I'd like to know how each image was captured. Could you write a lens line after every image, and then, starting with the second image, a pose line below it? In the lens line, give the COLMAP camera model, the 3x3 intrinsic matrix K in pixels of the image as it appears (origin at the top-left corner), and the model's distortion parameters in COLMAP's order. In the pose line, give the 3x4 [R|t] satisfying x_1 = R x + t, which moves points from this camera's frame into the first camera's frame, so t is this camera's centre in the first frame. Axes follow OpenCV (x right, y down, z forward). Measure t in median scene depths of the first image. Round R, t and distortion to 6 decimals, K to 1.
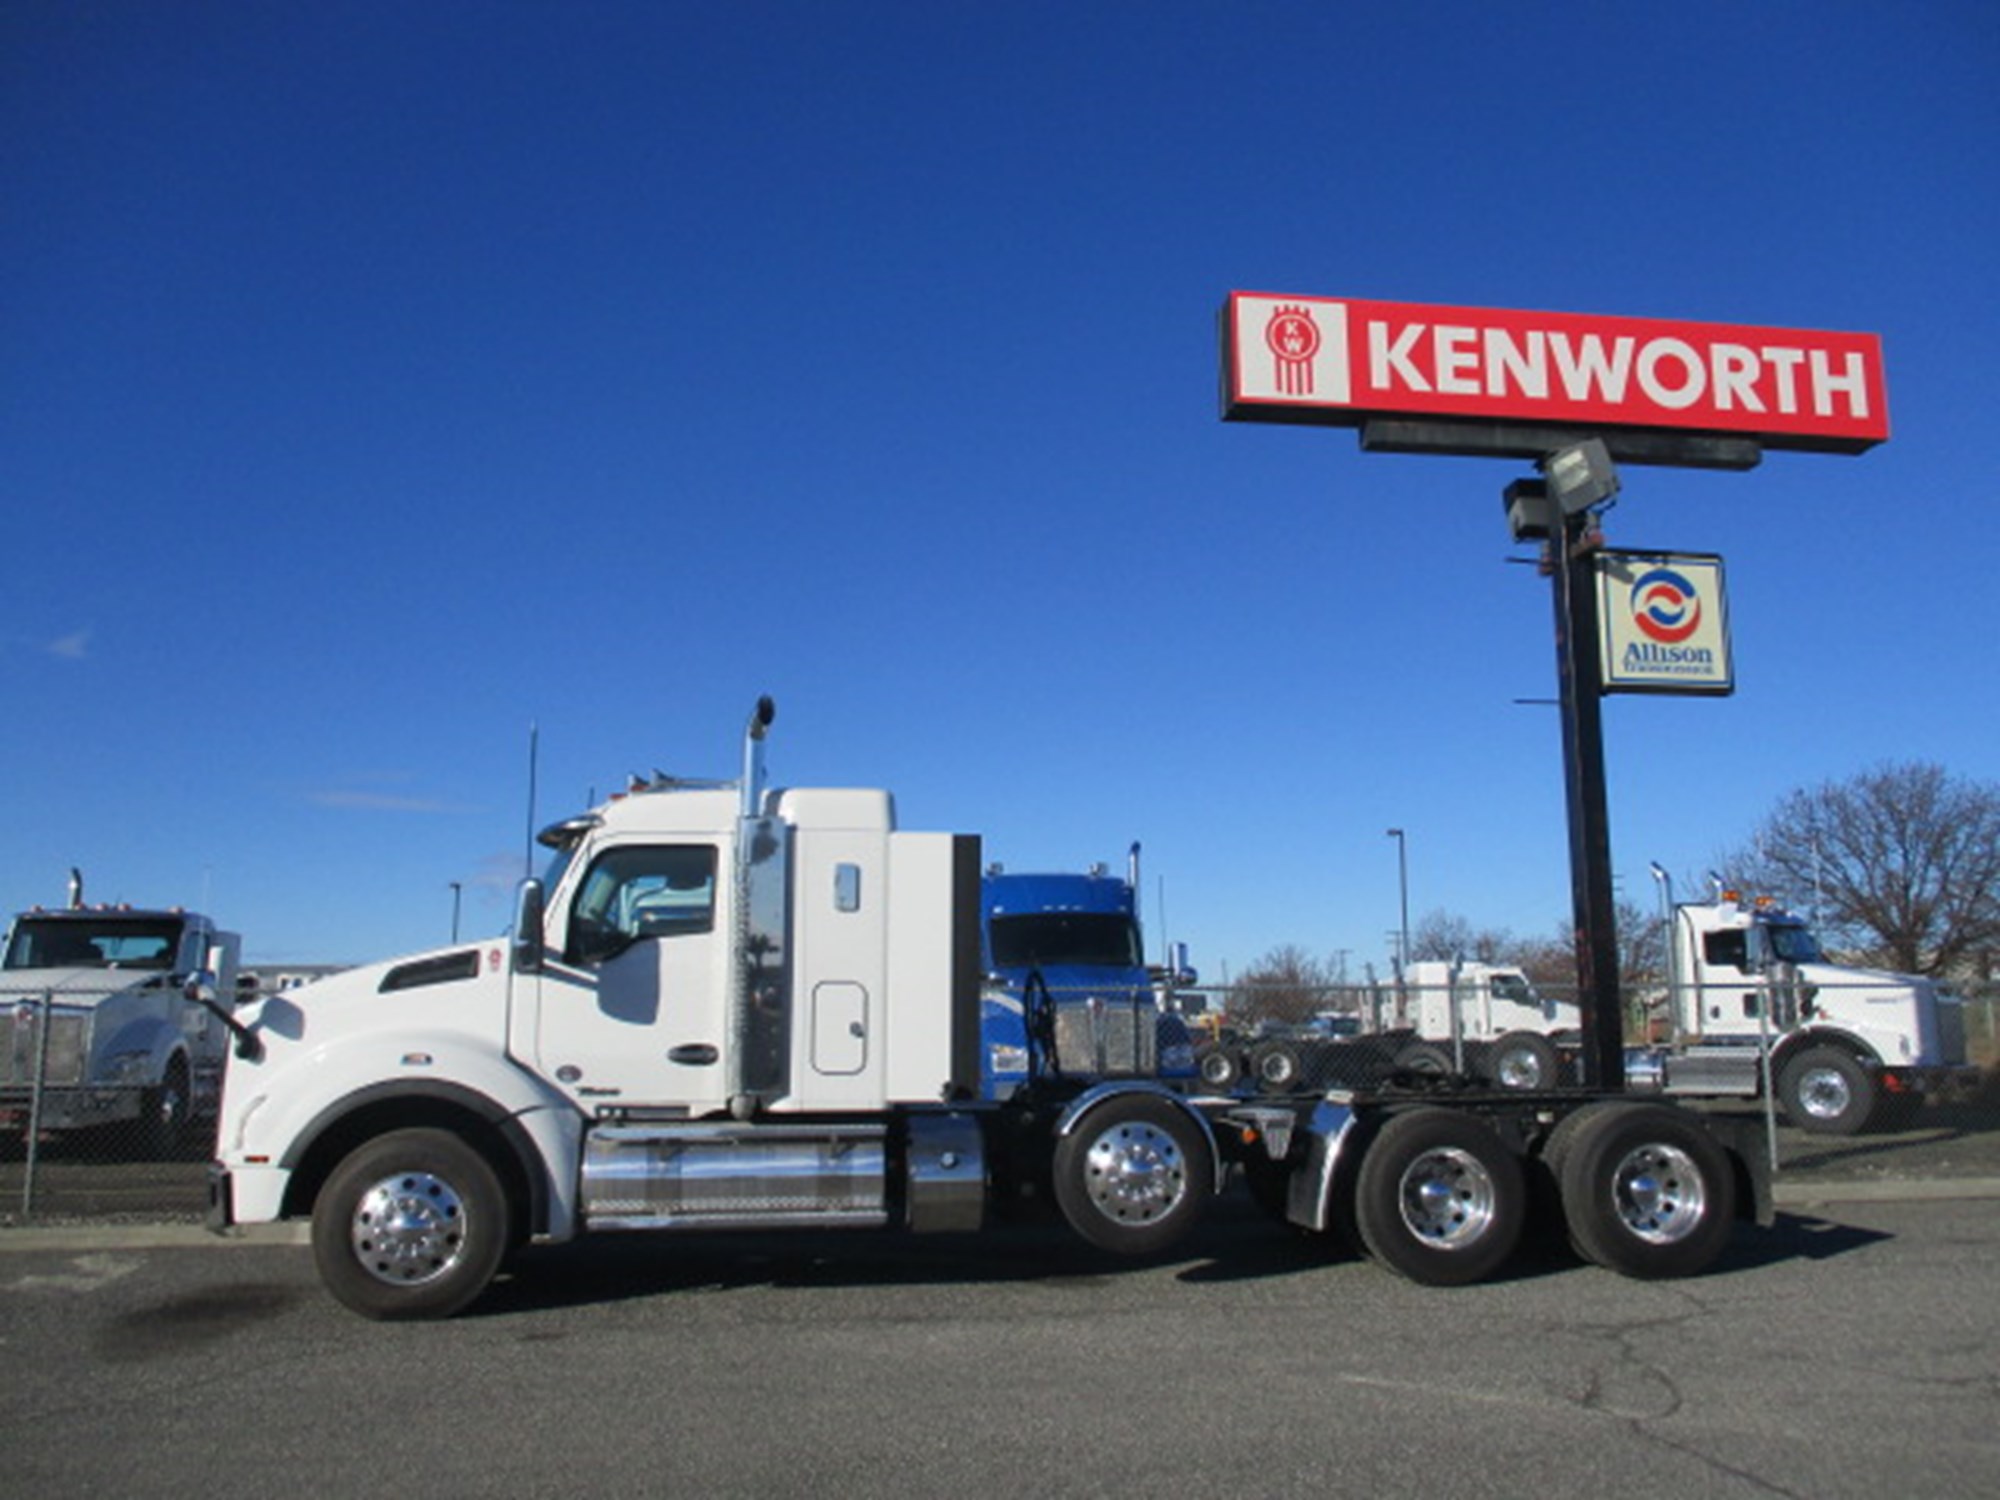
lens RADIAL K [[1549.9, 0, 975.7], [0, 1549.9, 801.4], [0, 0, 1]] dist [0.000513, -0.002205]
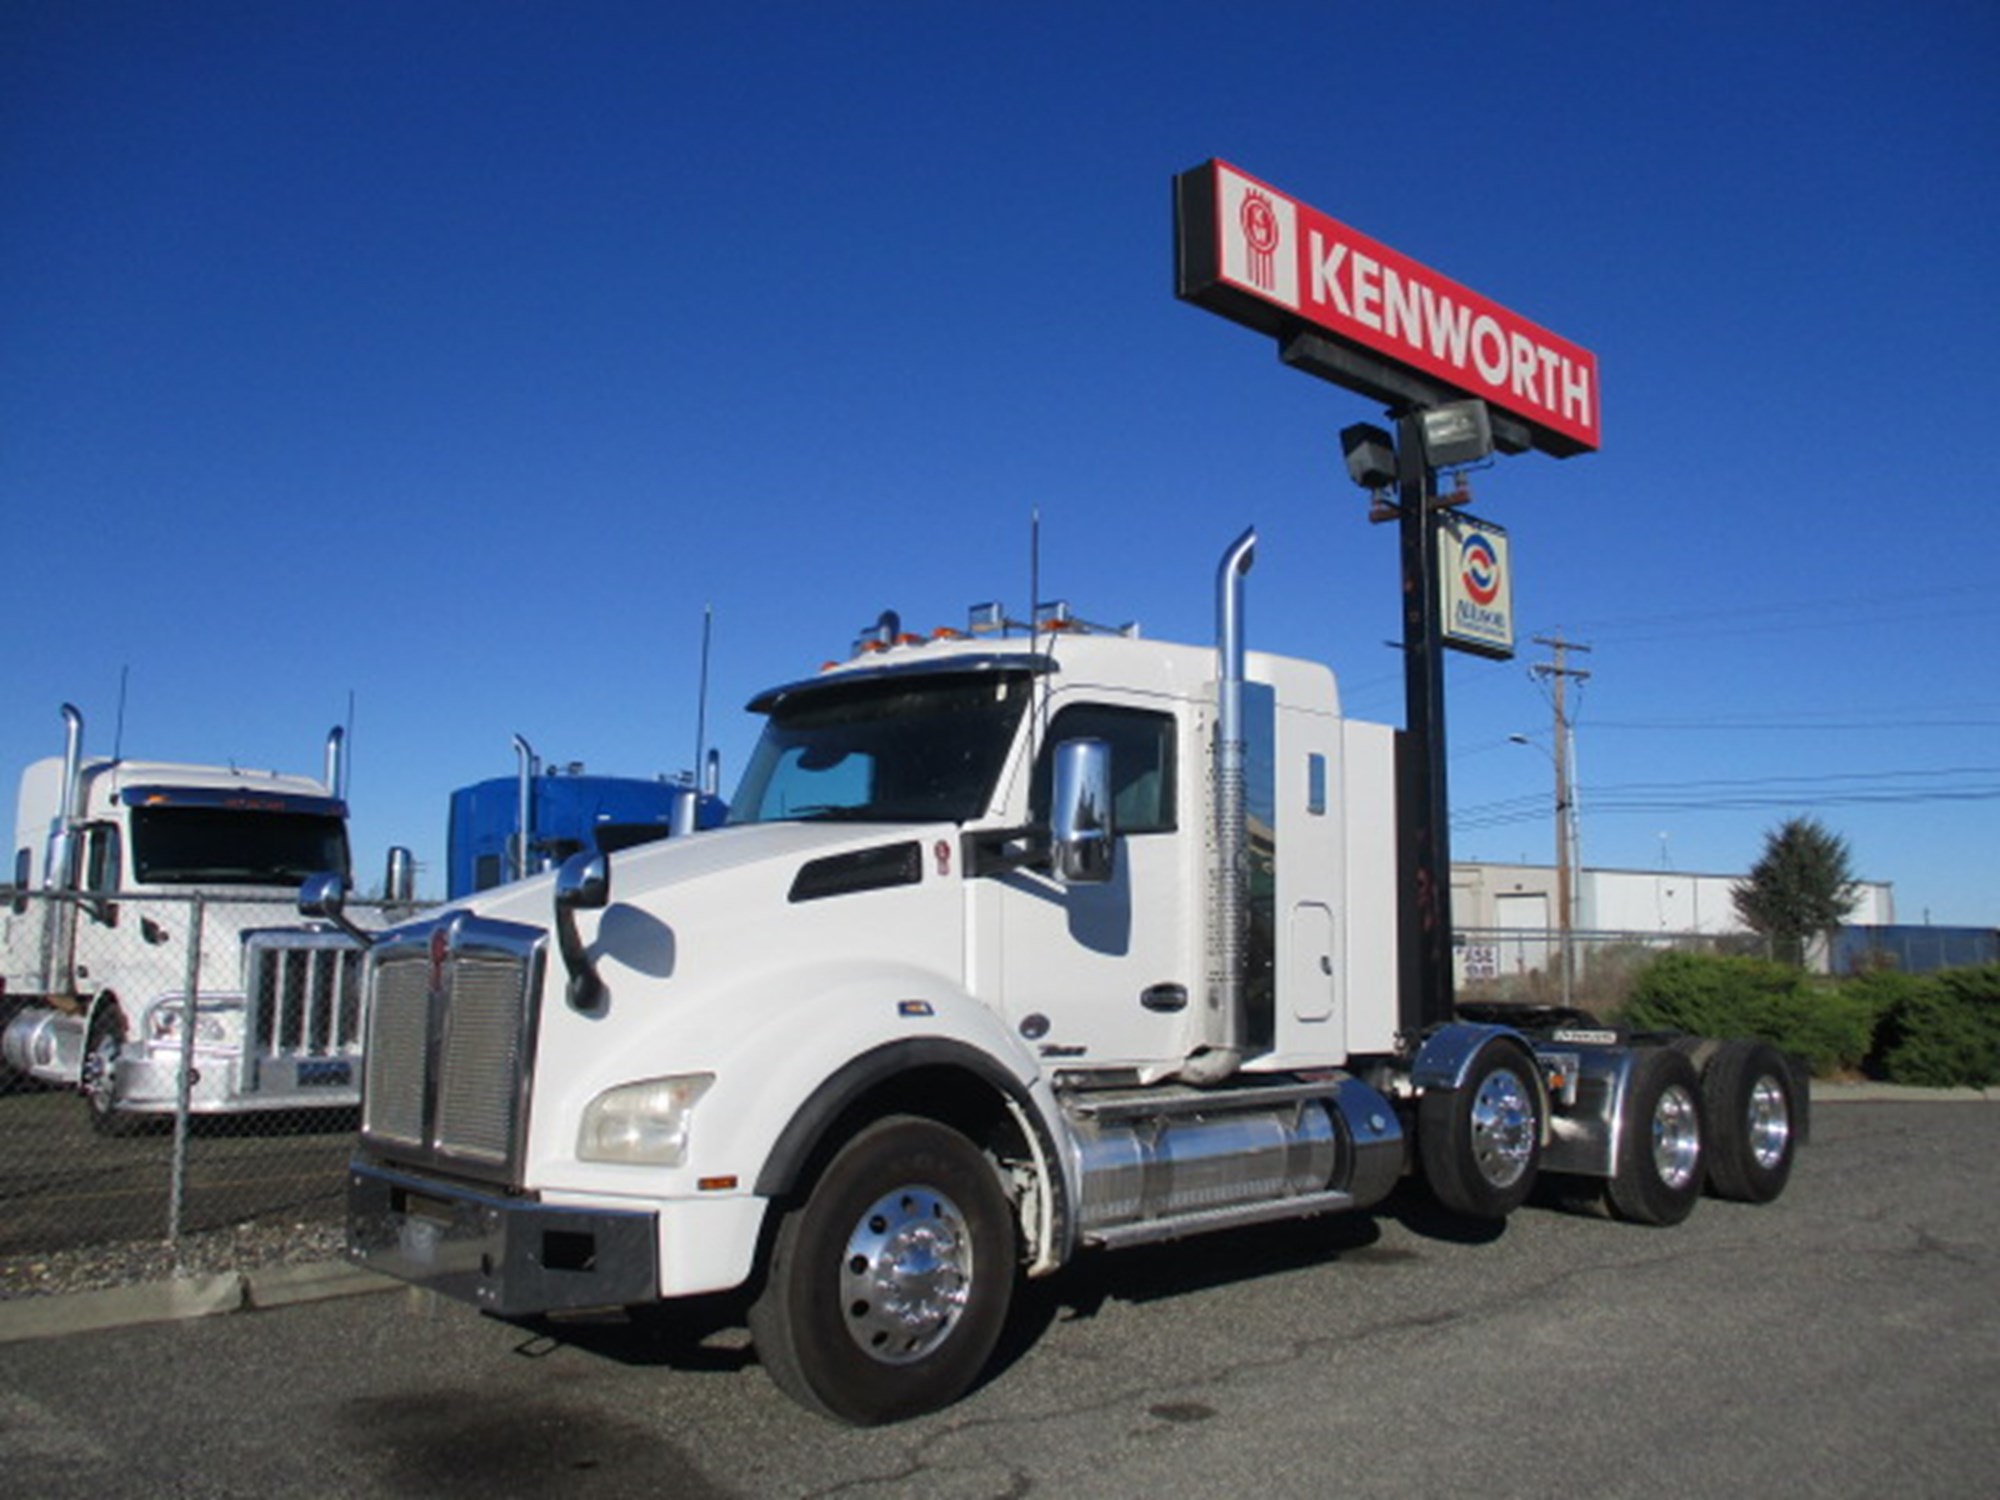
lens RADIAL K [[1549.9, 0, 975.7], [0, 1549.9, 801.4], [0, 0, 1]] dist [0.000513, -0.002205]
pose [[0.849121, 0.060786, 0.524689, -0.408633], [-0.084886, 0.996149, 0.021968, 0.039803], [-0.521333, -0.063192, 0.851011, 0.273052]]
